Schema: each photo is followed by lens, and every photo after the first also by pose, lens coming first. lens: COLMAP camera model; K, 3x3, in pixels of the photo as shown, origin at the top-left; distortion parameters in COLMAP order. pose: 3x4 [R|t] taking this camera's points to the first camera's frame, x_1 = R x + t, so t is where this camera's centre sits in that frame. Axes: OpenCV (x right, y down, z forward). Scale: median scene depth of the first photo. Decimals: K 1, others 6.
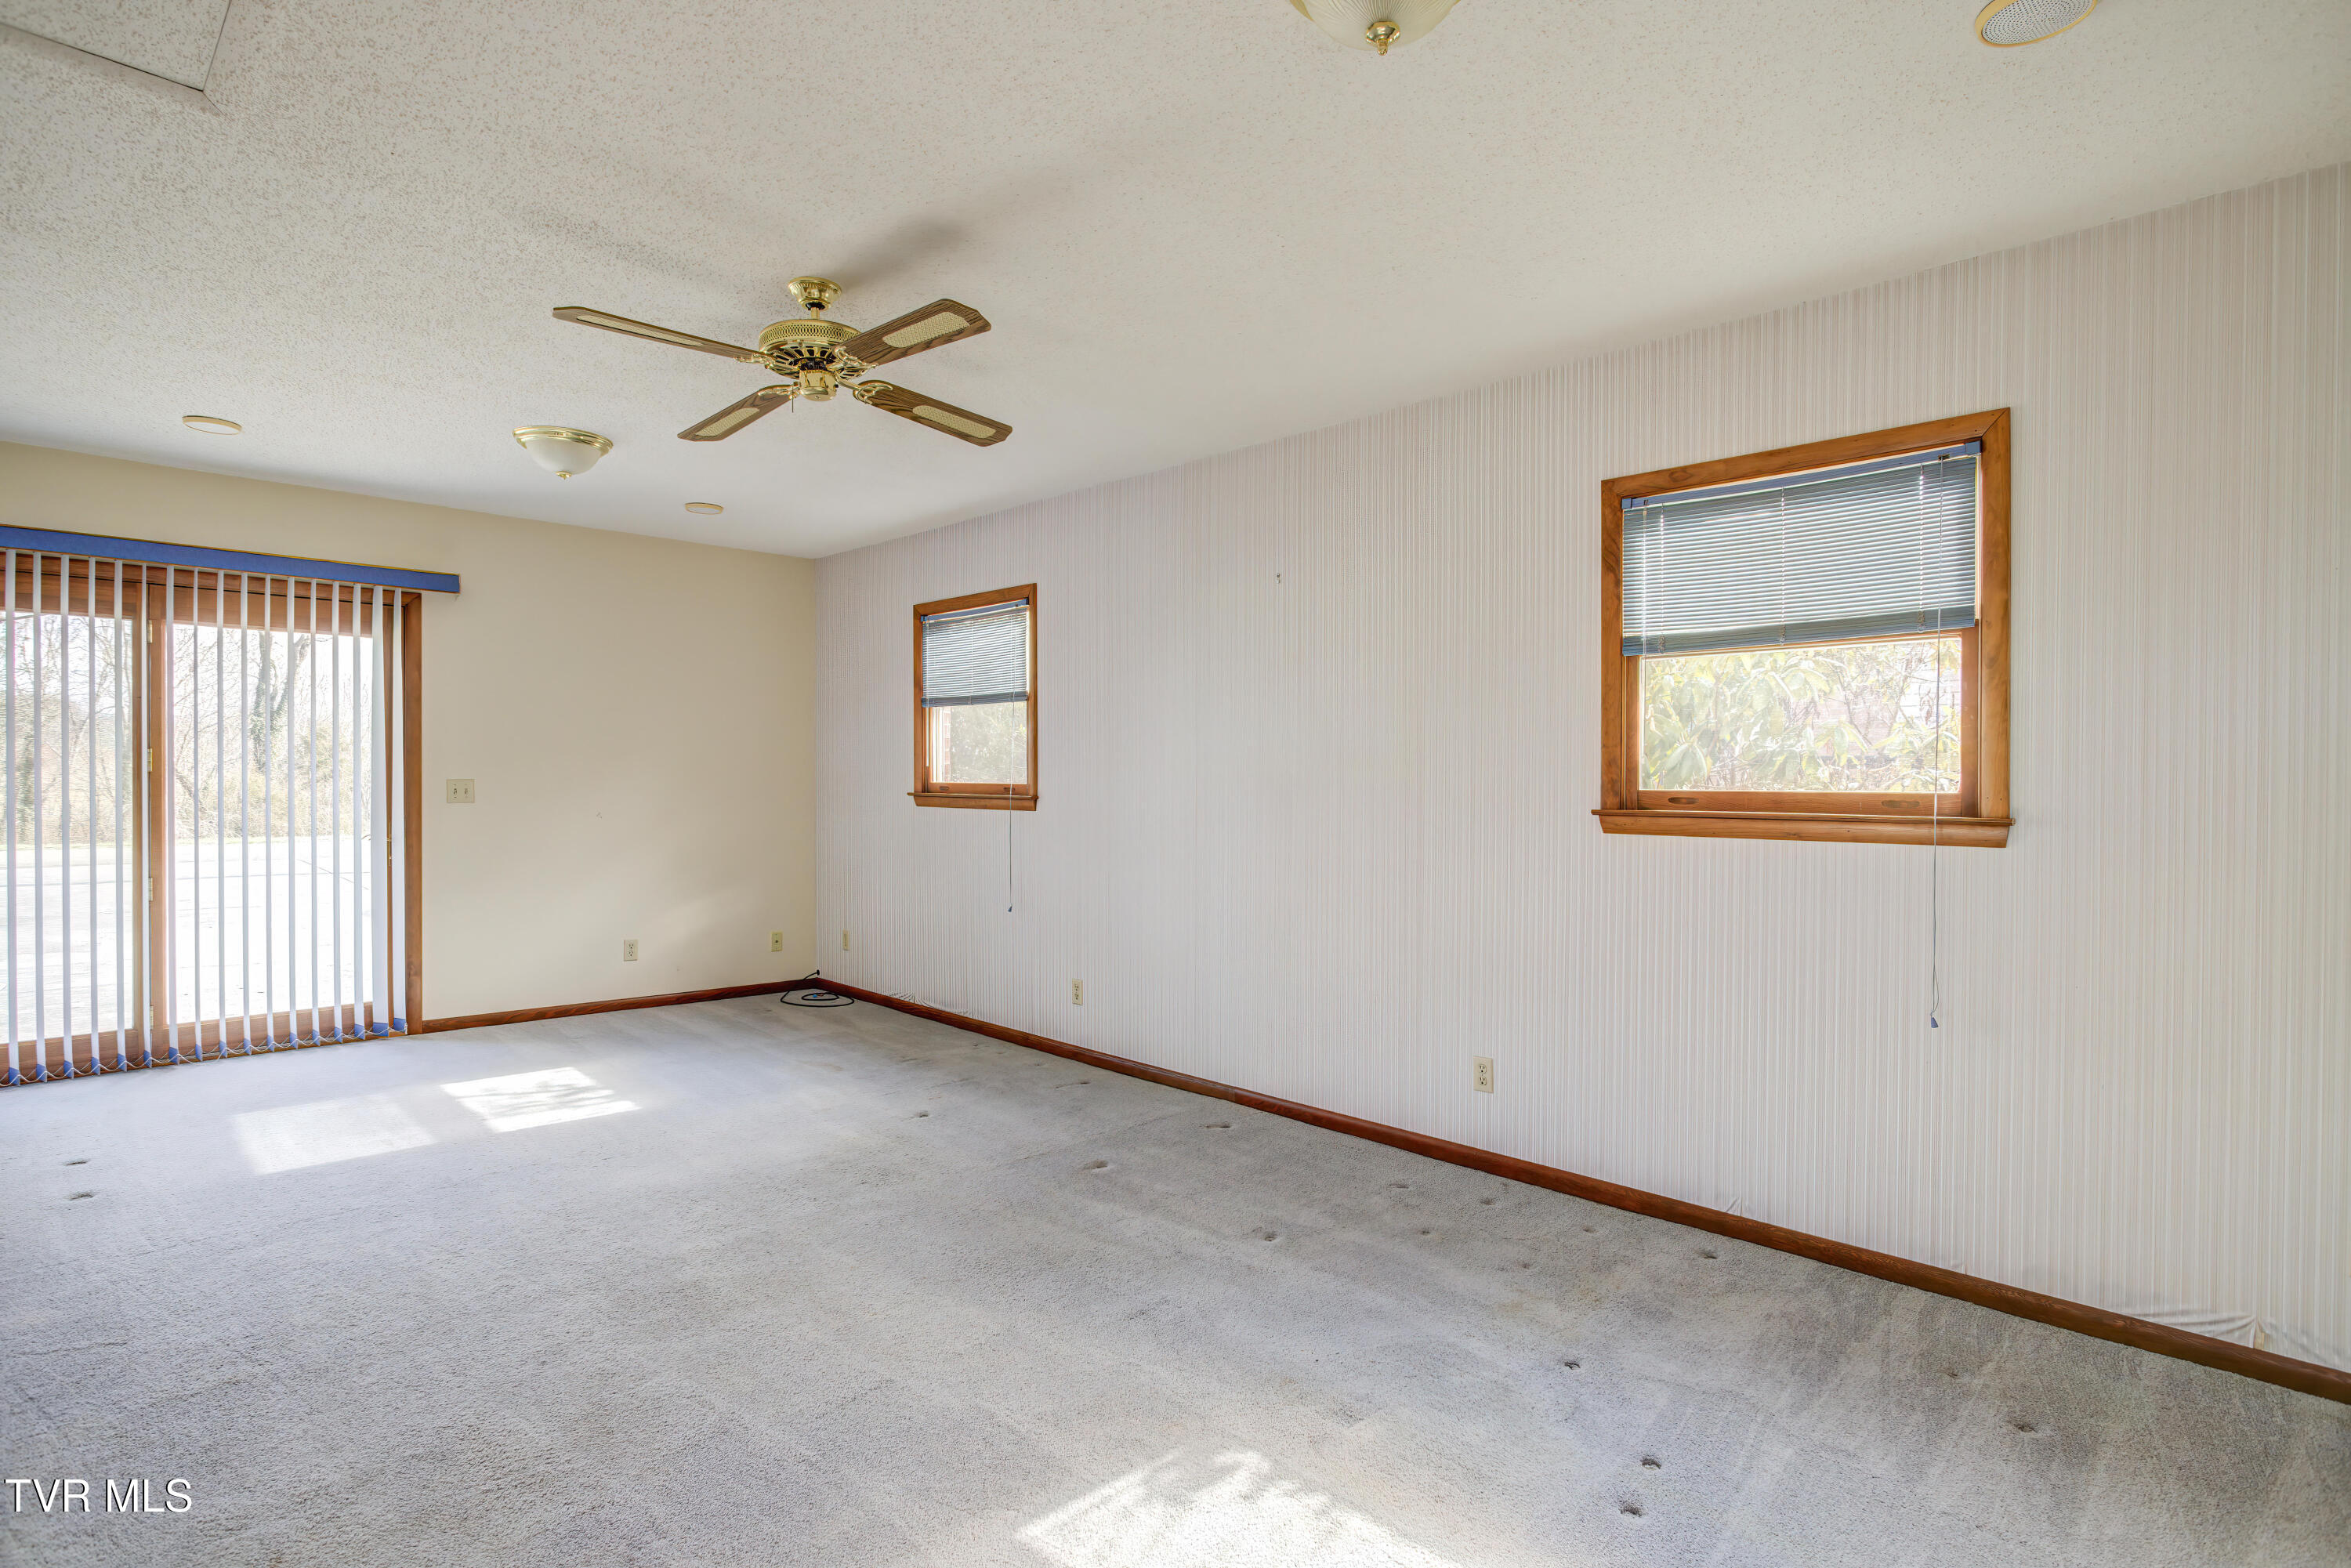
lens RADIAL K [[1149.0, 0, 1174.6], [0, 1149.0, 780.9], [0, 0, 1]] dist [-0.011585, 0.002496]
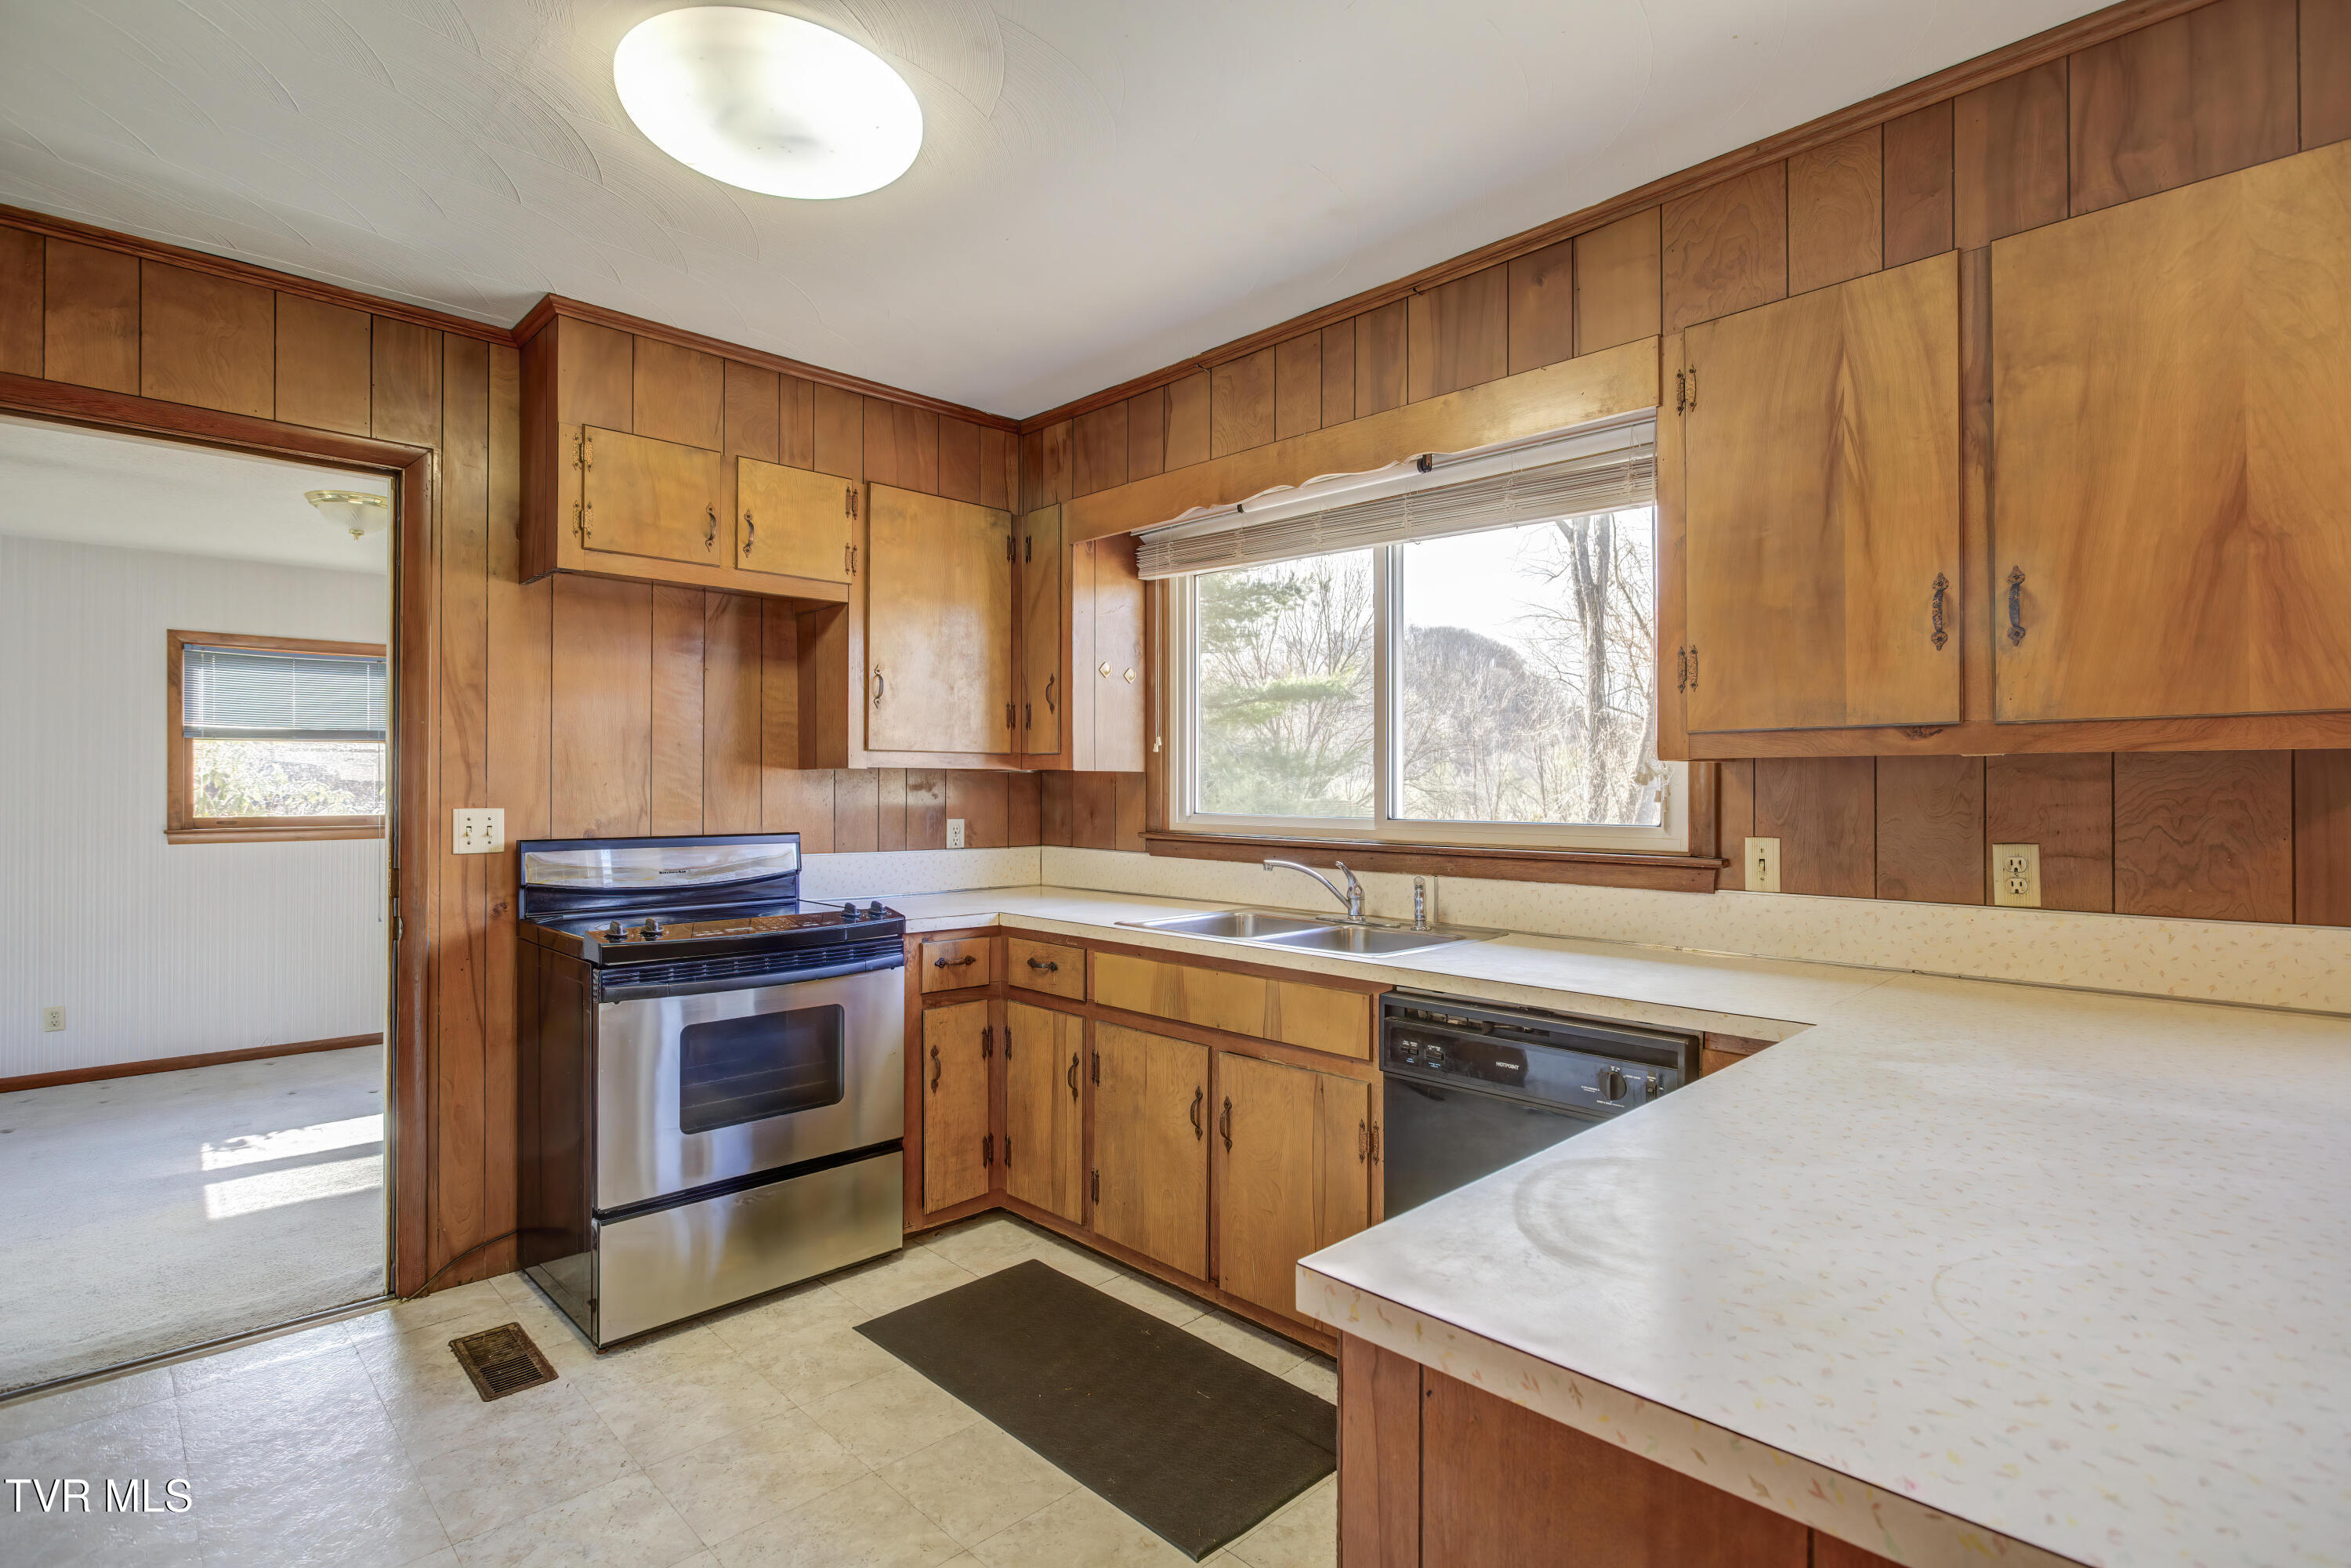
lens RADIAL K [[1149.0, 0, 1184.8], [0, 1149.0, 780.2], [0, 0, 1]] dist [-0.011585, 0.002496]
pose [[0.006275, 0.004828, 0.999969, -1.264598], [0.014932, 0.999876, -0.004921, -0.016142], [-0.999869, 0.014962, 0.006202, -0.472817]]
